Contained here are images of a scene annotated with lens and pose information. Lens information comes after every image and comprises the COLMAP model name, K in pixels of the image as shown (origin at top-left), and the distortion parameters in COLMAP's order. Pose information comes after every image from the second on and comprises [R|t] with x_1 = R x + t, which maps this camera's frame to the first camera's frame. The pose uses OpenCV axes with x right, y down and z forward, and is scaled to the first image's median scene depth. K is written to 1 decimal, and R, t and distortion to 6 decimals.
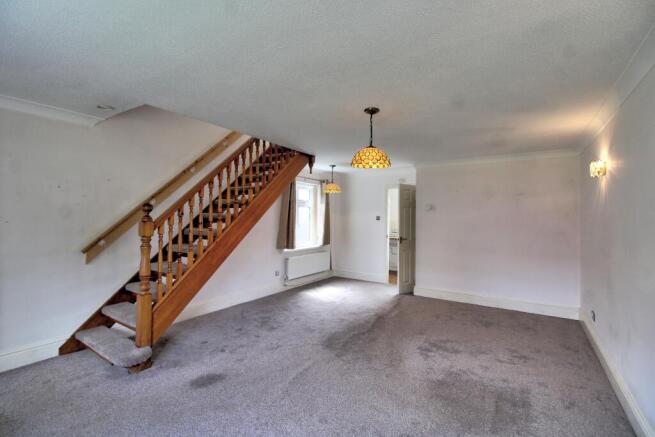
lens RADIAL K [[310.9, 0, 327.9], [0, 310.9, 216.1], [0, 0, 1]] dist [-0.005988, -0.003175]
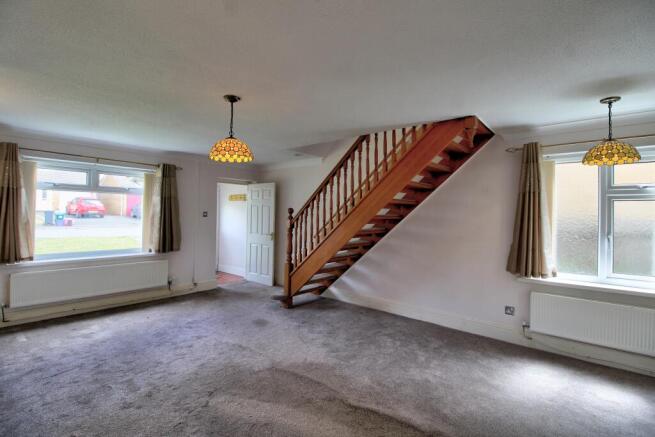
lens RADIAL K [[310.9, 0, 328.1], [0, 310.9, 217.3], [0, 0, 1]] dist [-0.005988, -0.003175]
pose [[-0.115319, -0.004010, -0.993320, 0.780005], [-0.028172, 0.999603, -0.000765, 0.005501], [0.992929, 0.027896, -0.115386, 1.075097]]
